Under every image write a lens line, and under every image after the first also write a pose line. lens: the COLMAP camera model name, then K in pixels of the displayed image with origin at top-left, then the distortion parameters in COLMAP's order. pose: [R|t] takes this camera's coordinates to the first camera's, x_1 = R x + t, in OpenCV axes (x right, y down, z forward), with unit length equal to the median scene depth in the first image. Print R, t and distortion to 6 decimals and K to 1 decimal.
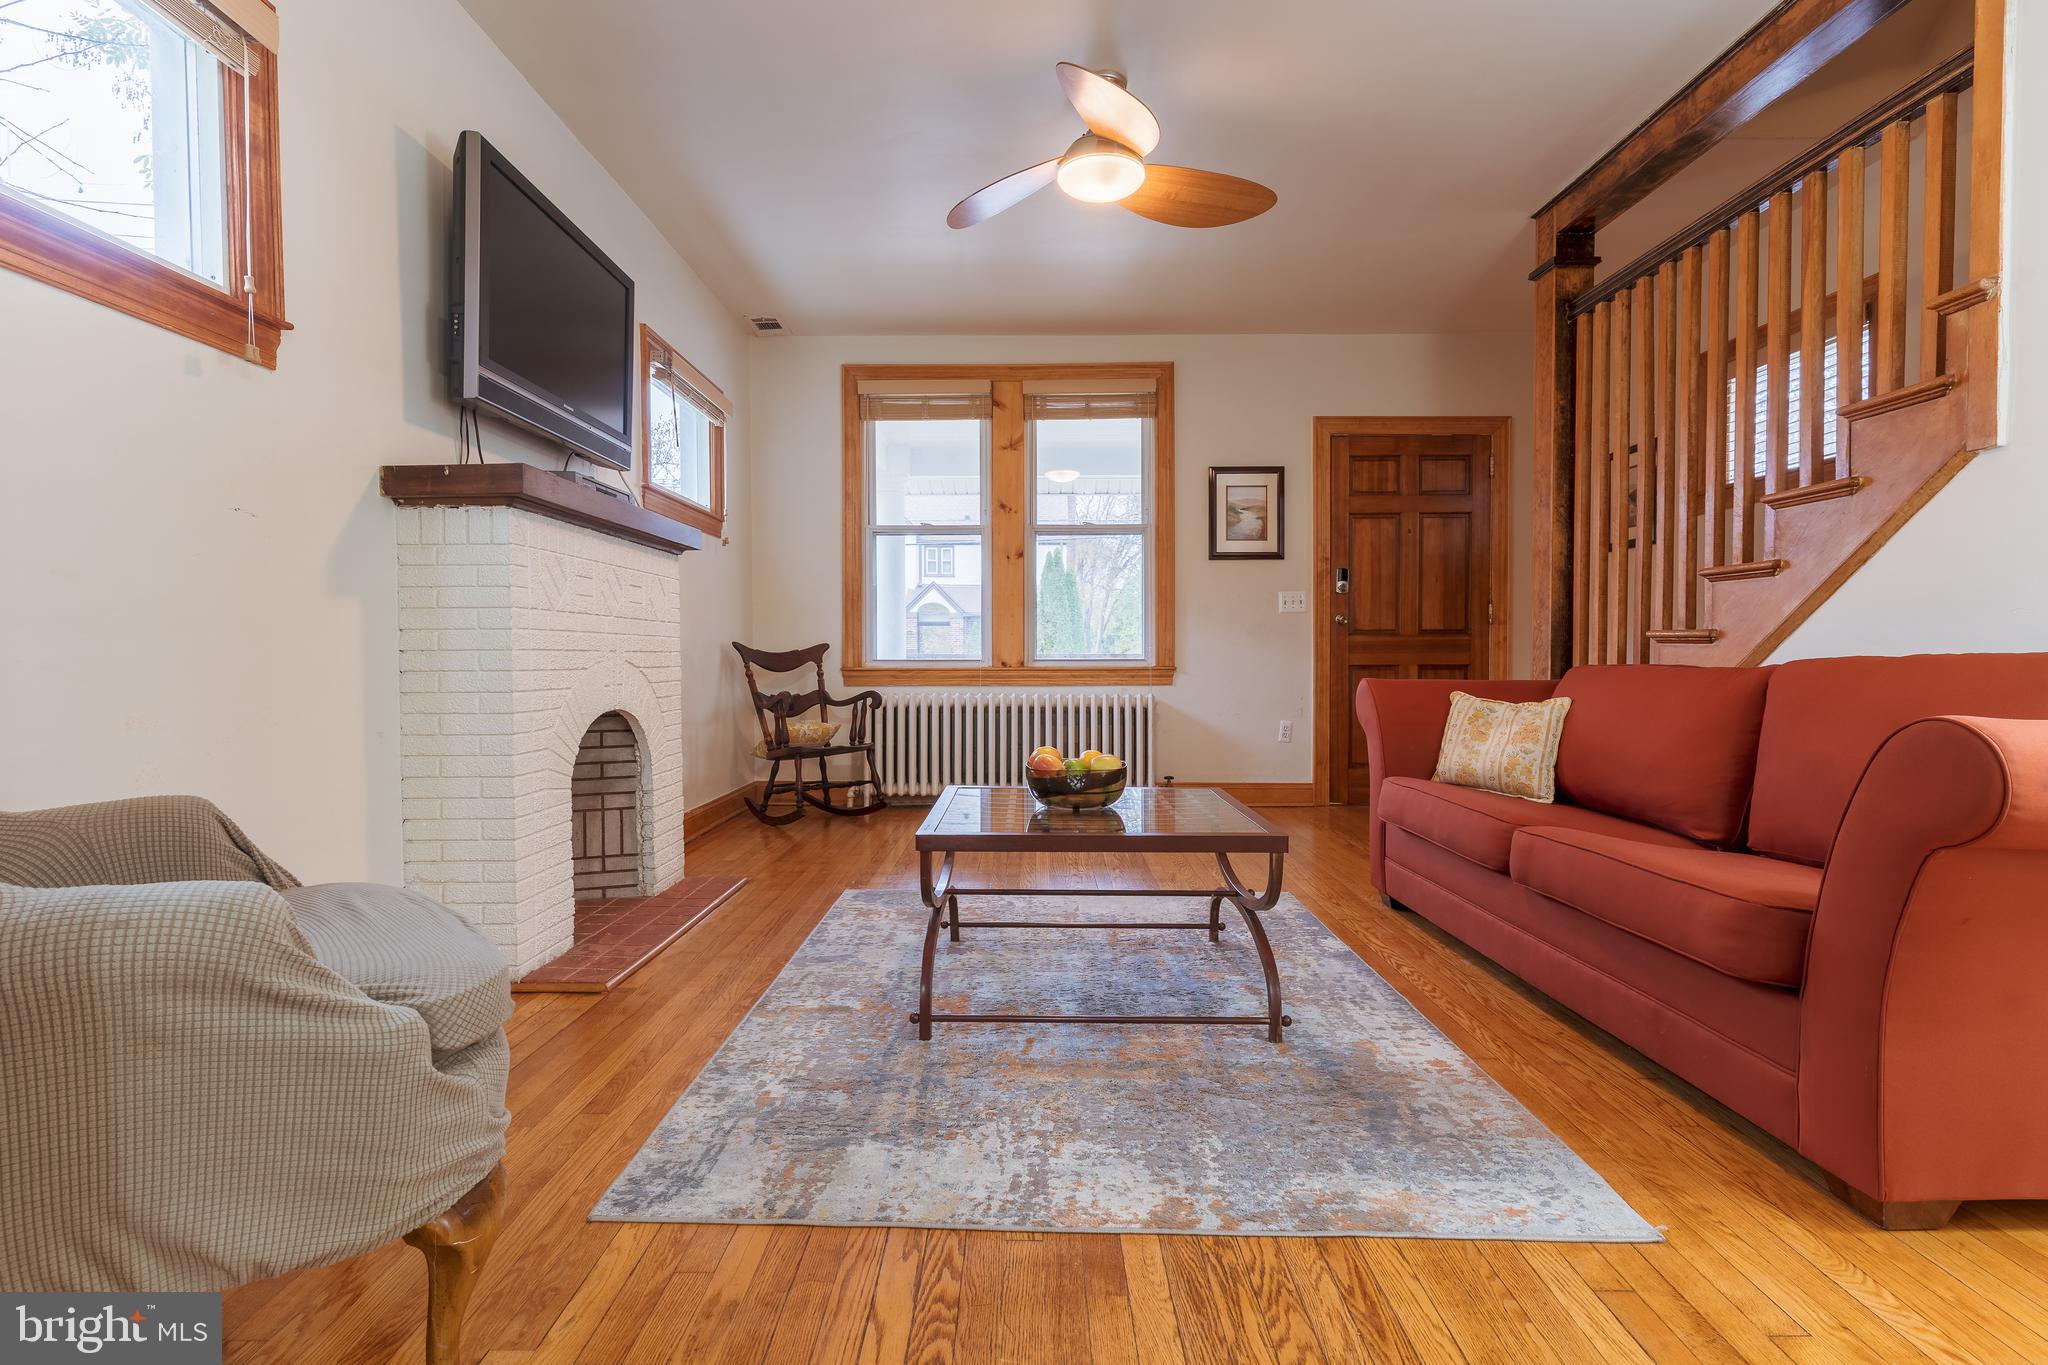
lens RADIAL K [[991.4, 0, 1023.7], [0, 991.4, 680.0], [0, 0, 1]] dist [0.006476, 0.000467]
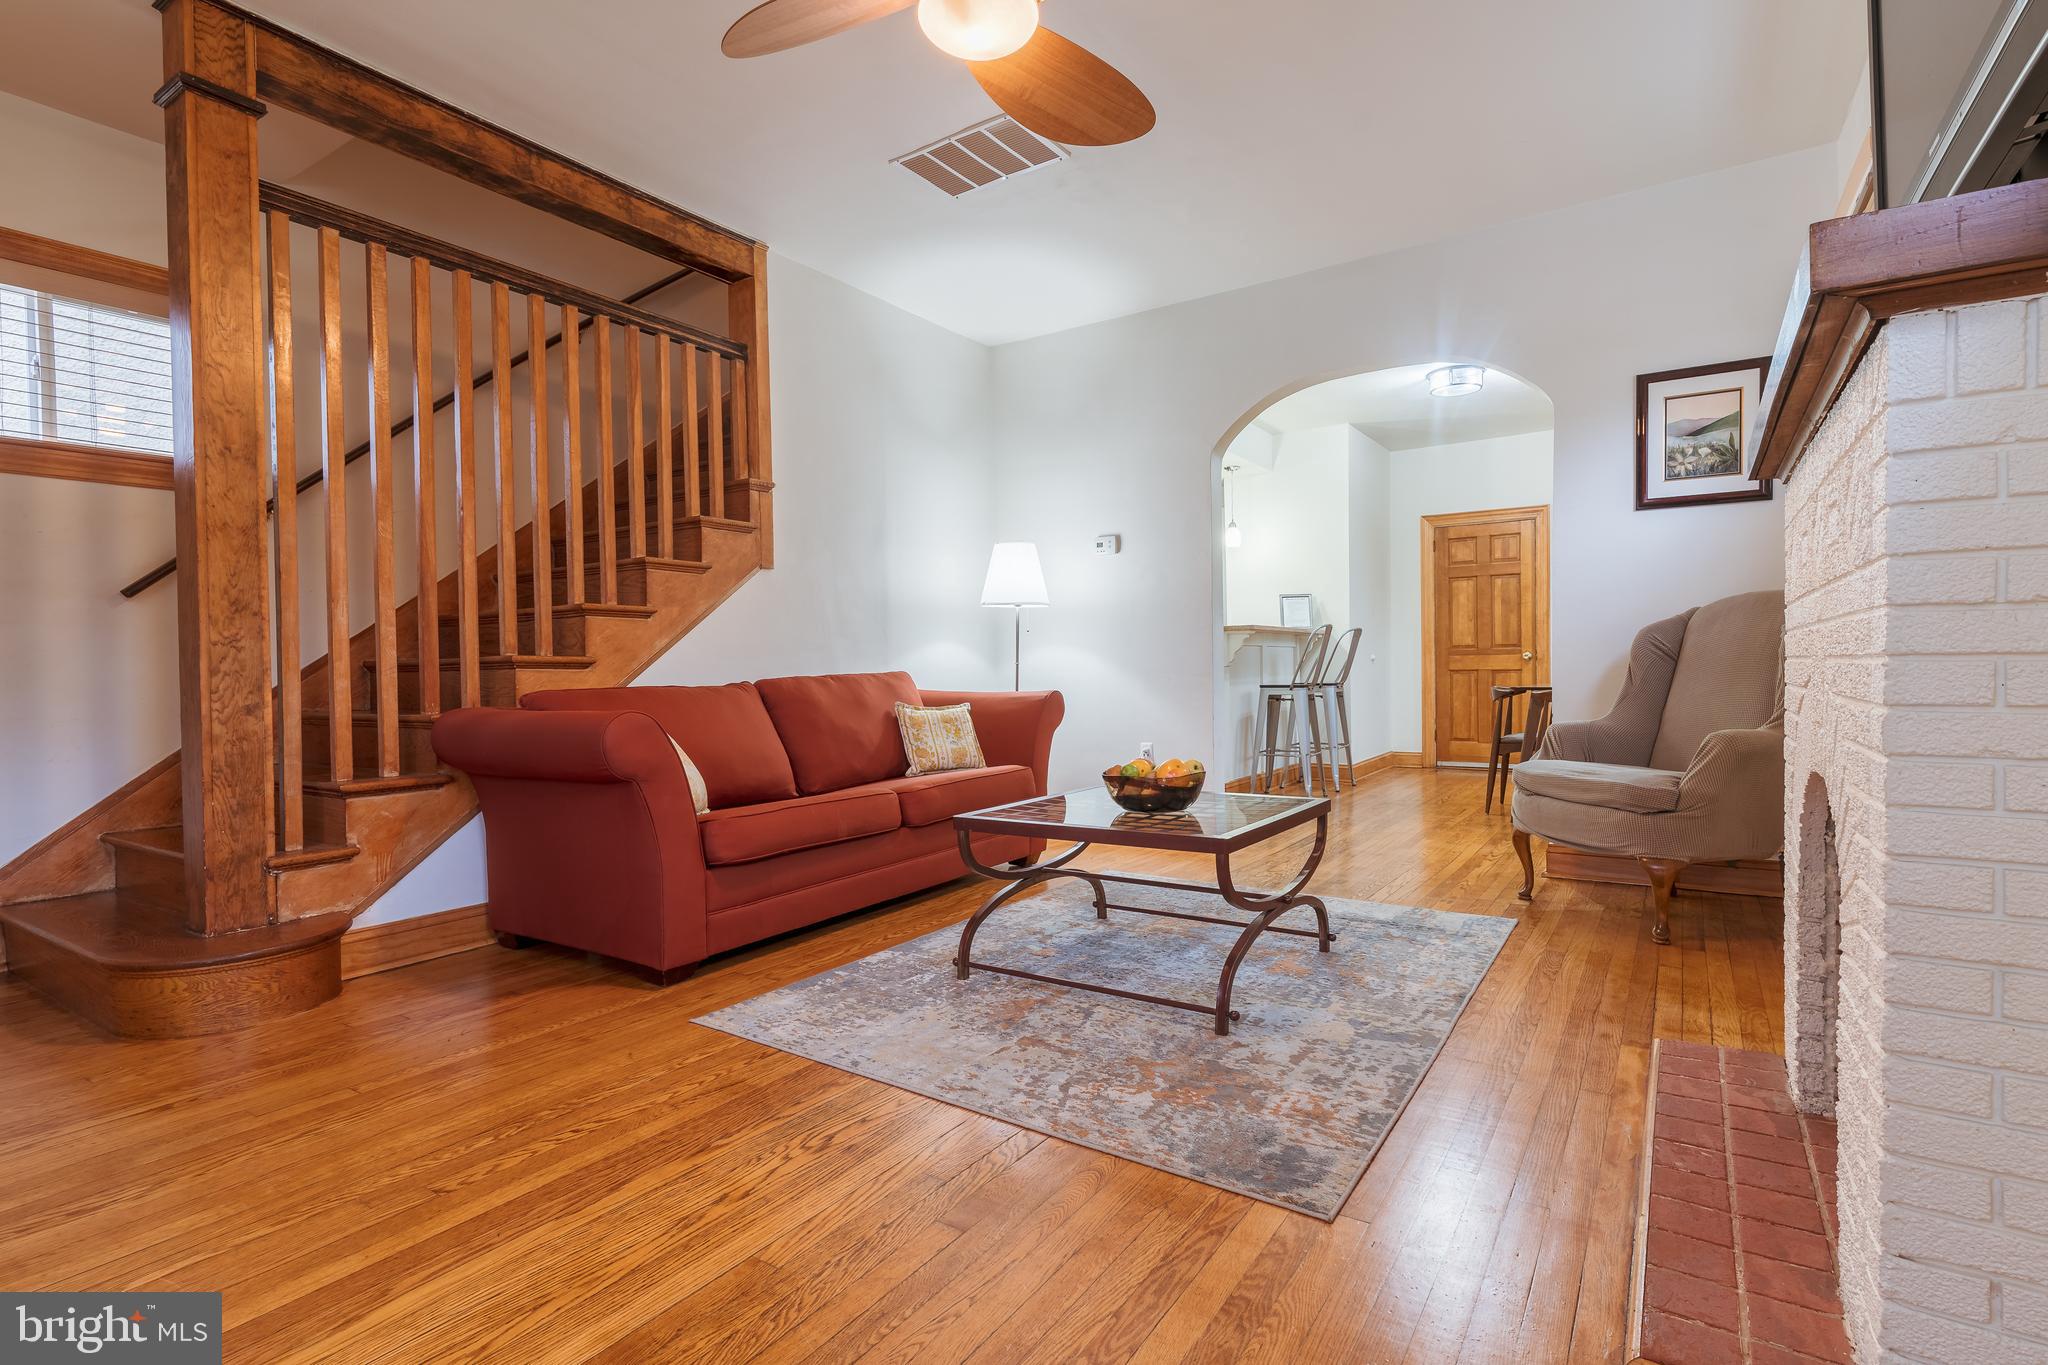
lens RADIAL K [[991.4, 0, 1020.6], [0, 991.4, 674.5], [0, 0, 1]] dist [0.006476, 0.000467]
pose [[-0.832107, 0.004347, 0.554599, -0.385014], [0.025972, 0.999178, 0.031137, -0.054854], [-0.554007, 0.040314, -0.831535, 1.777945]]
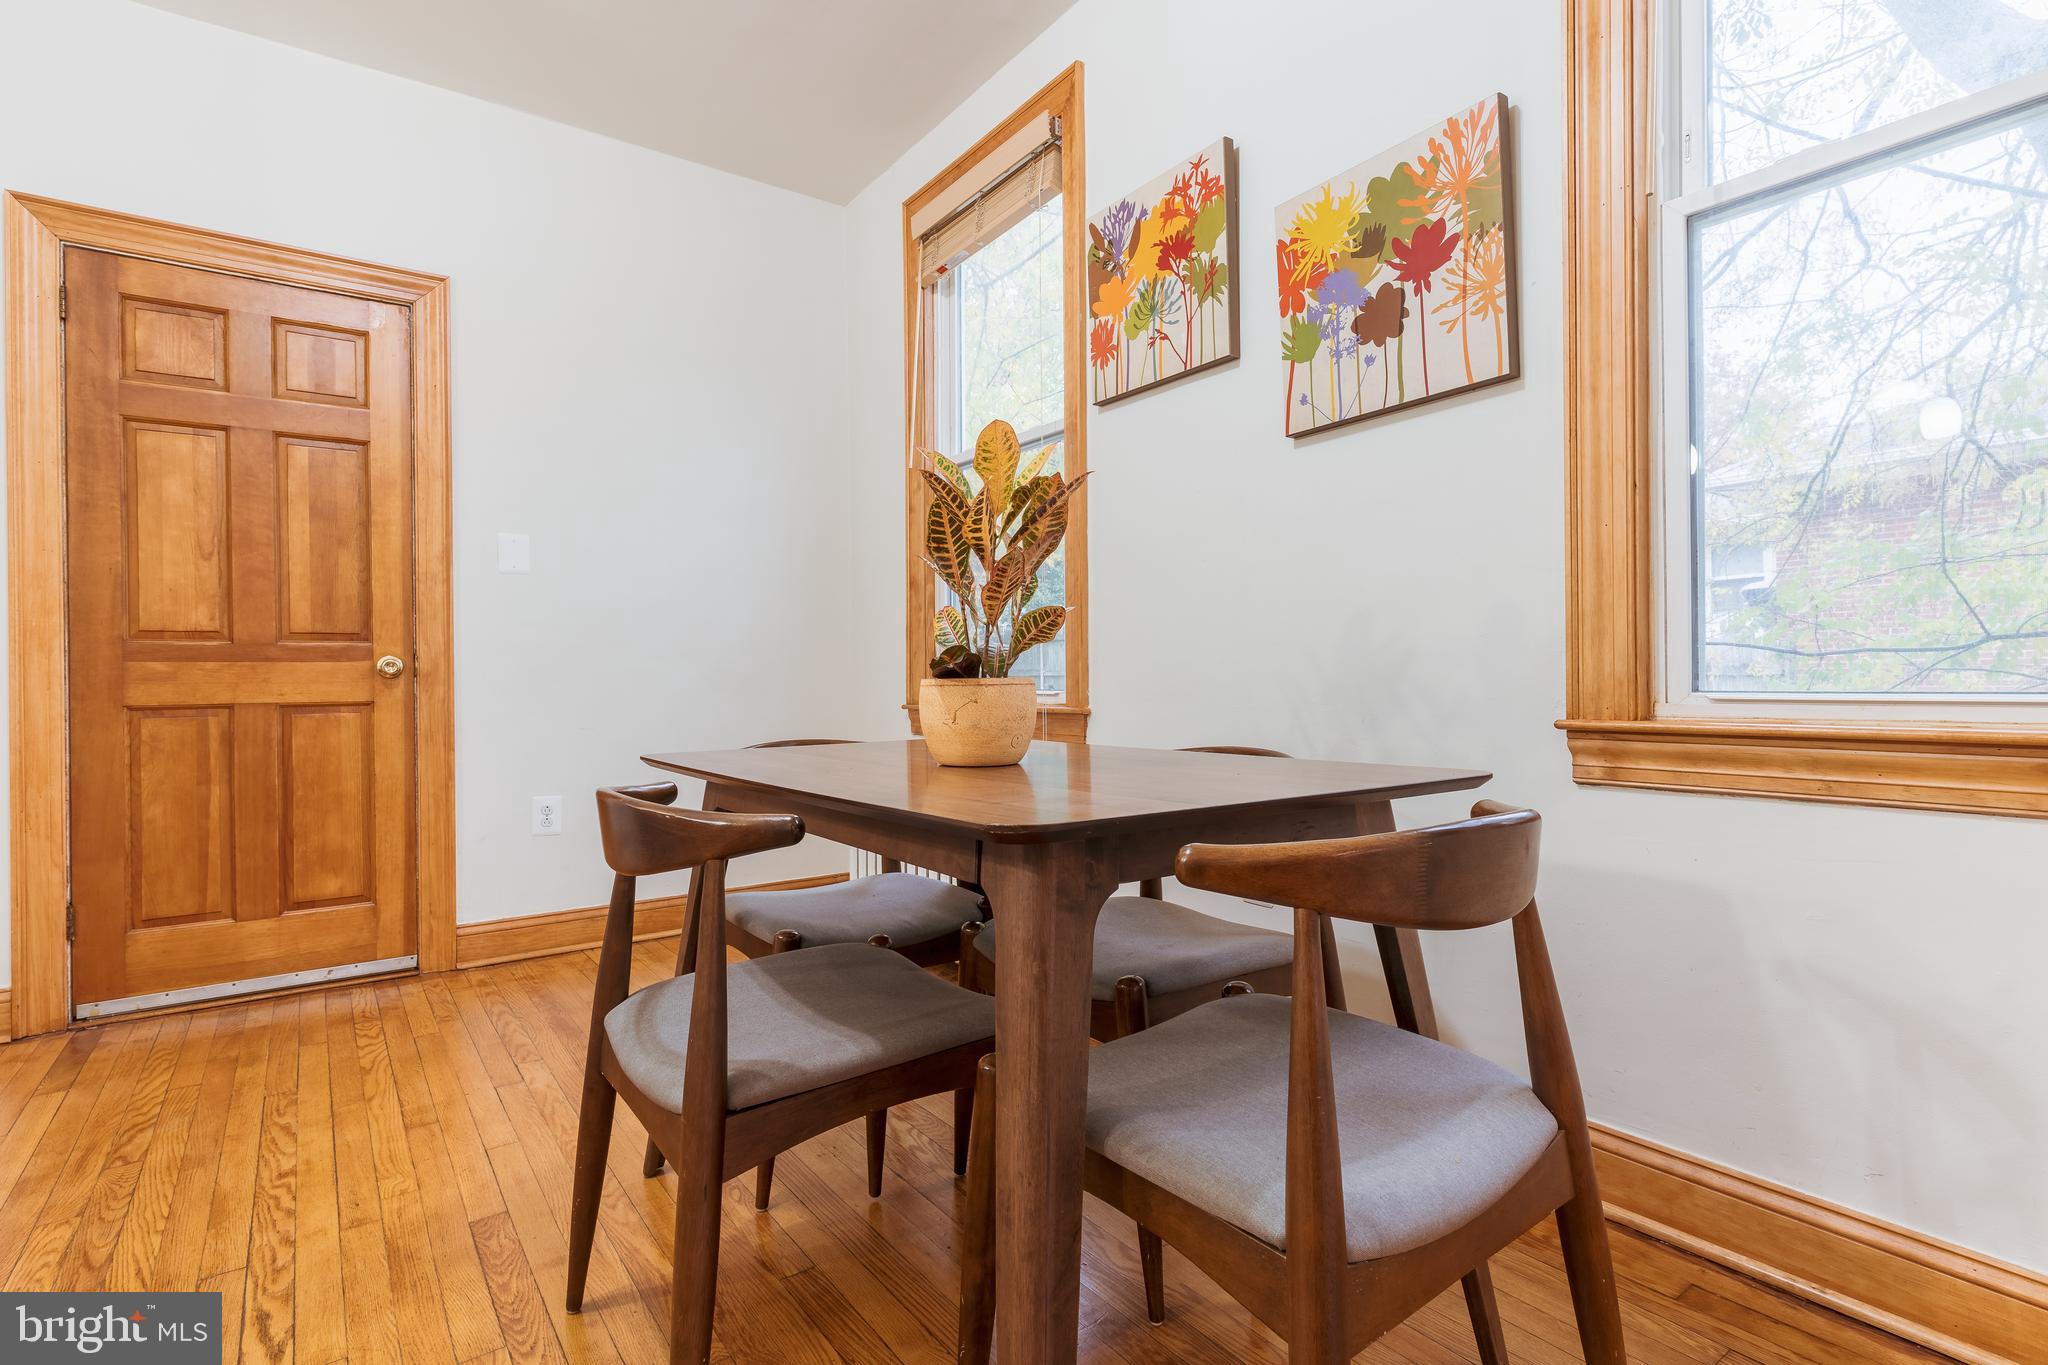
lens RADIAL K [[991.4, 0, 1016.6], [0, 991.4, 677.8], [0, 0, 1]] dist [0.006476, 0.000467]
pose [[-0.813317, 0.006229, -0.581787, -0.212751], [-0.004453, 0.999847, 0.016930, -0.029513], [0.581804, 0.016360, -0.813165, 1.030036]]
